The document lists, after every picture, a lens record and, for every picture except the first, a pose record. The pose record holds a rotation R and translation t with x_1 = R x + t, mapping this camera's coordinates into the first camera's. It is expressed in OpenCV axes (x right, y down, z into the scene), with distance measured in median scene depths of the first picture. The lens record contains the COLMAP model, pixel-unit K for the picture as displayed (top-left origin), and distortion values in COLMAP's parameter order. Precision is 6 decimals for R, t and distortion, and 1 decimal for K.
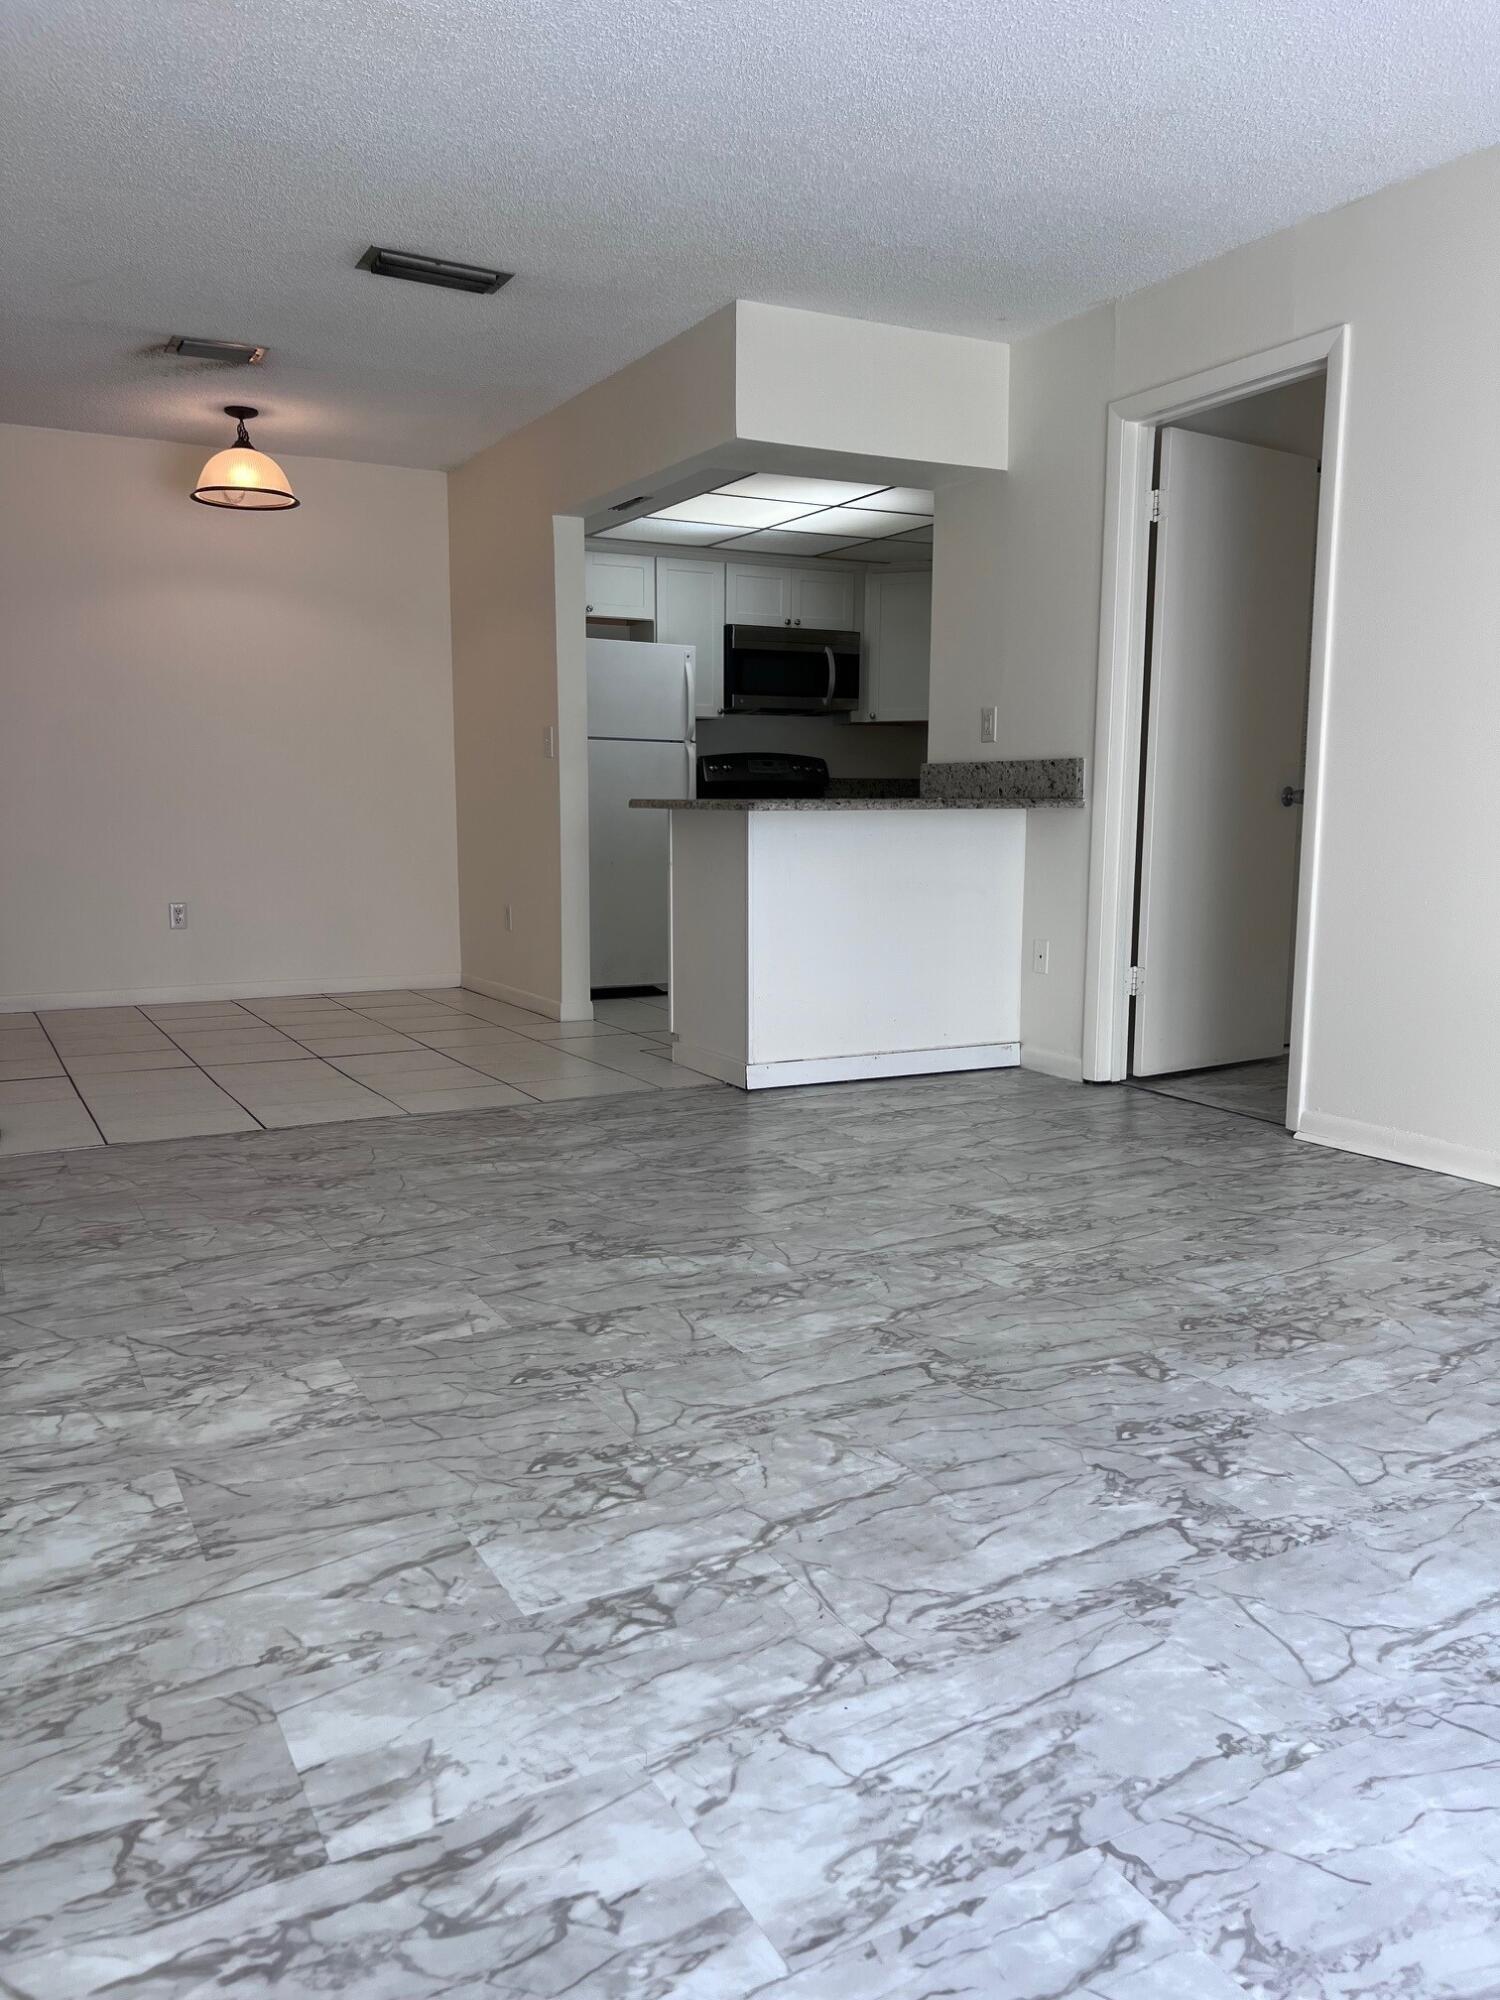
lens RADIAL K [[1526.7, 0, 741.7], [0, 1526.7, 1029.8], [0, 0, 1]] dist [0.051364, -0.060130]
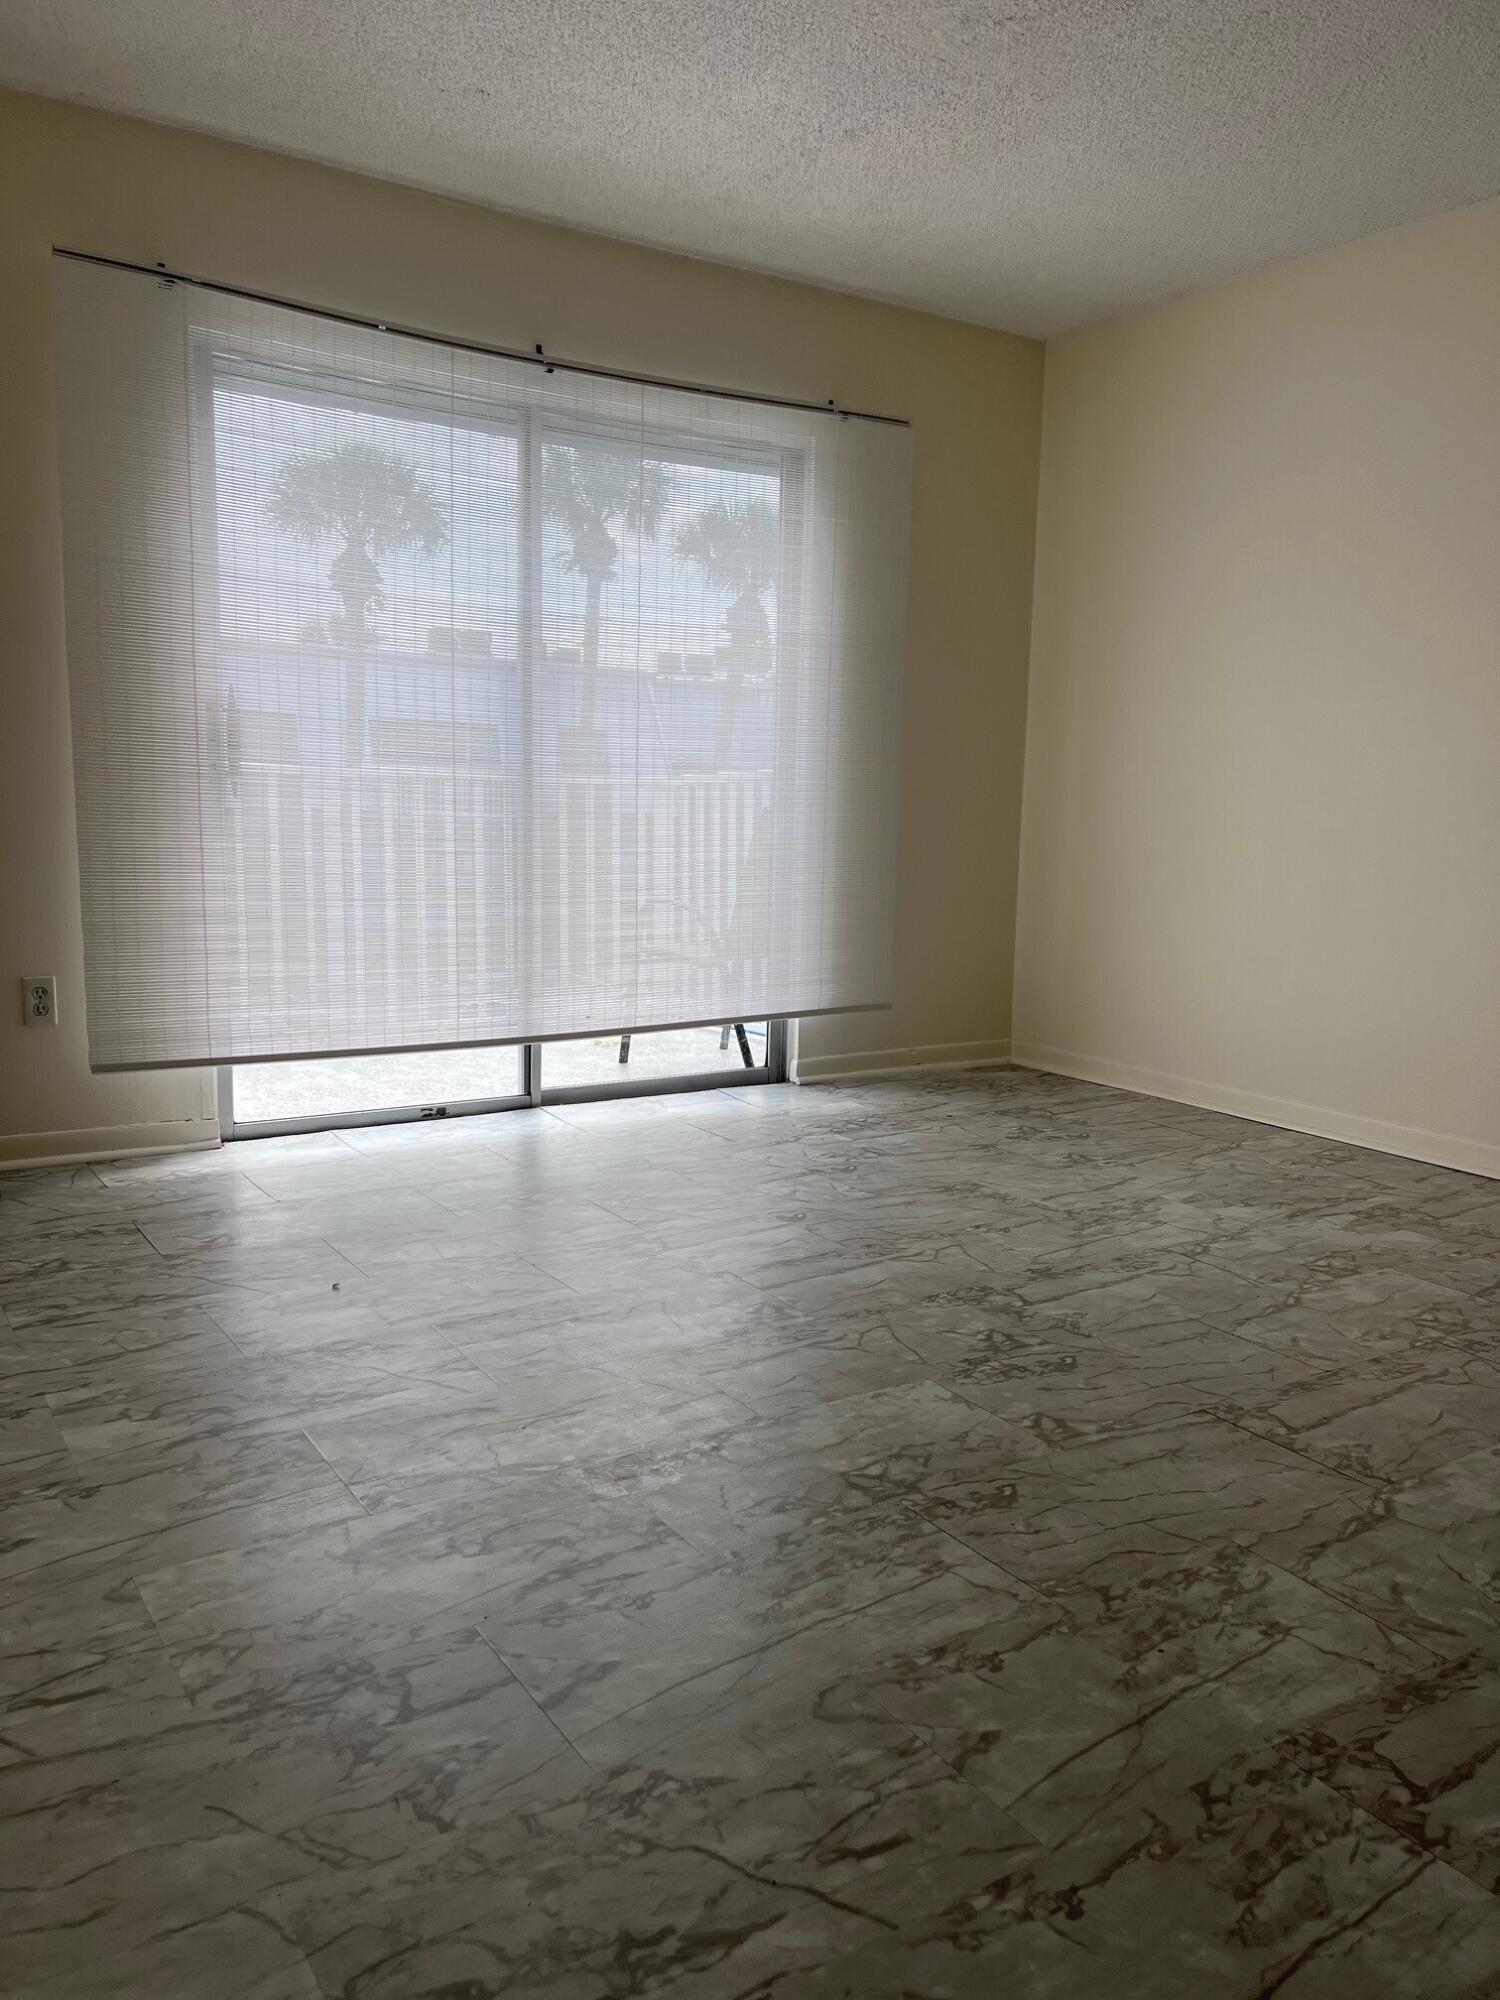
lens RADIAL K [[1526.7, 0, 741.7], [0, 1526.7, 1029.8], [0, 0, 1]] dist [0.051364, -0.060130]
pose [[-0.996054, -0.020887, -0.086261, 0.591252], [-0.046905, 0.948981, 0.311826, -0.311257], [0.075347, 0.314641, -0.946215, 1.968352]]
